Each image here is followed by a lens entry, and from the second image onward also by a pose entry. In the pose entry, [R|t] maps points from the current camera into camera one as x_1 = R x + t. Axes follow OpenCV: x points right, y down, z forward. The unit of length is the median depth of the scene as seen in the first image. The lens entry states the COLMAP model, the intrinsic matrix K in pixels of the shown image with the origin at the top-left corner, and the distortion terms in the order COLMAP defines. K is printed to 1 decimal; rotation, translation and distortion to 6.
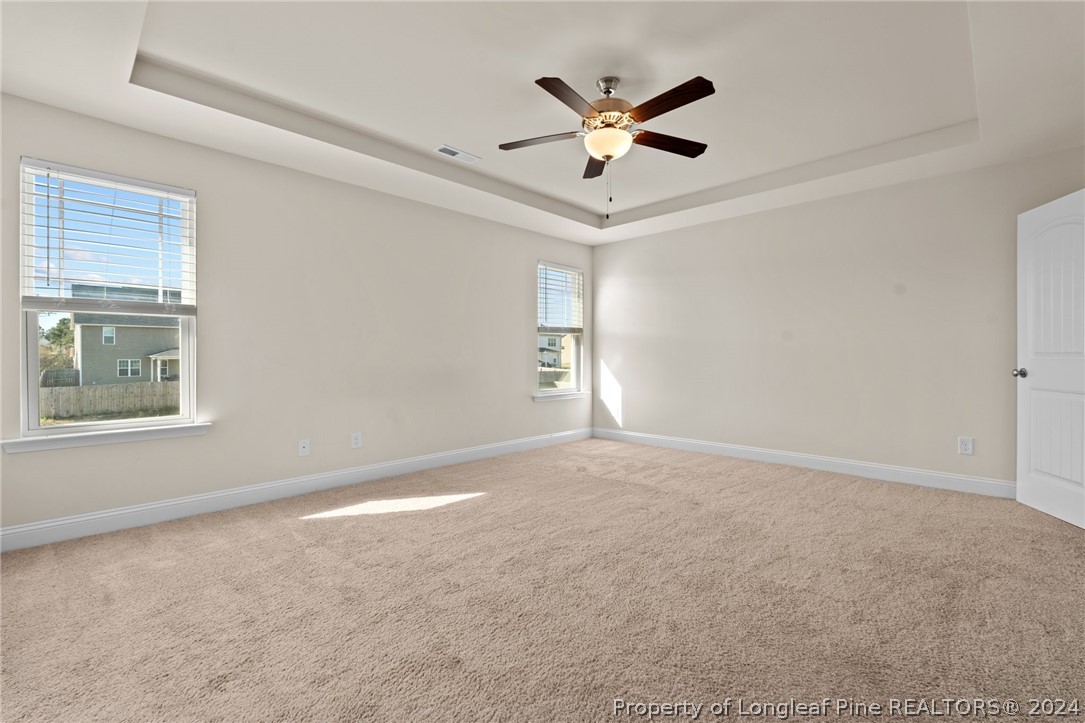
lens RADIAL K [[472.1, 0, 539.6], [0, 472.1, 357.8], [0, 0, 1]] dist [-0.008401, 0.000434]
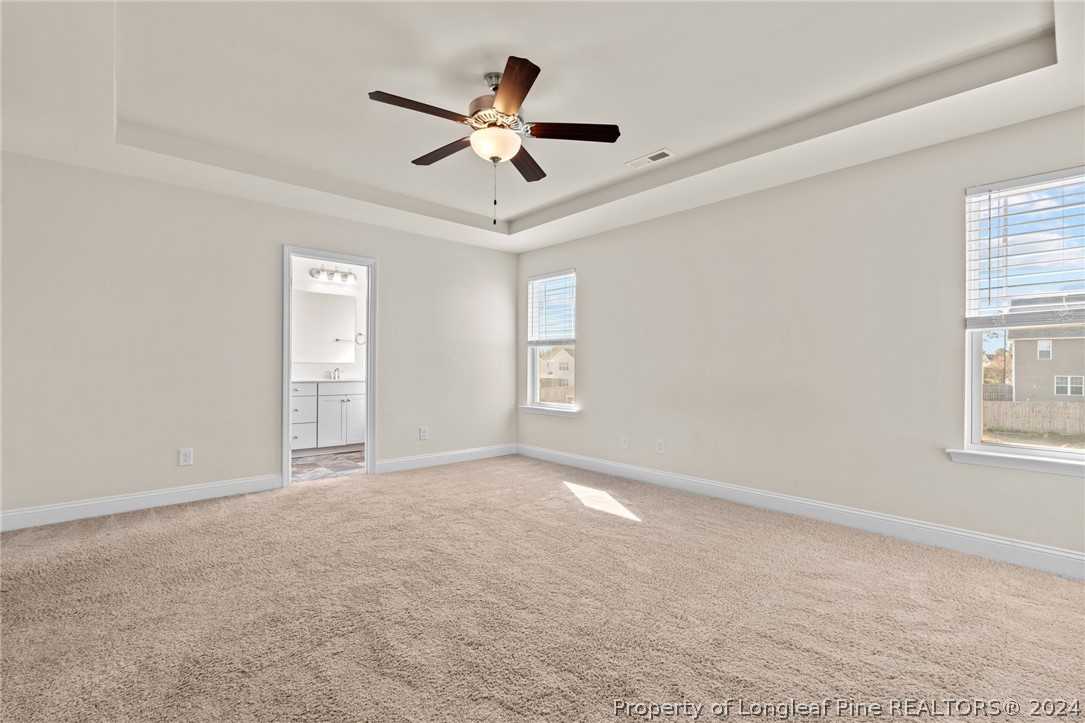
lens RADIAL K [[473.8, 0, 547.9], [0, 473.8, 370.4], [0, 0, 1]] dist [0.011952, 0.000053]
pose [[-0.039337, 0.008022, -0.999194, 0.540554], [-0.013876, 0.999867, 0.008574, -0.007460], [0.999130, 0.014202, -0.039221, 0.569977]]
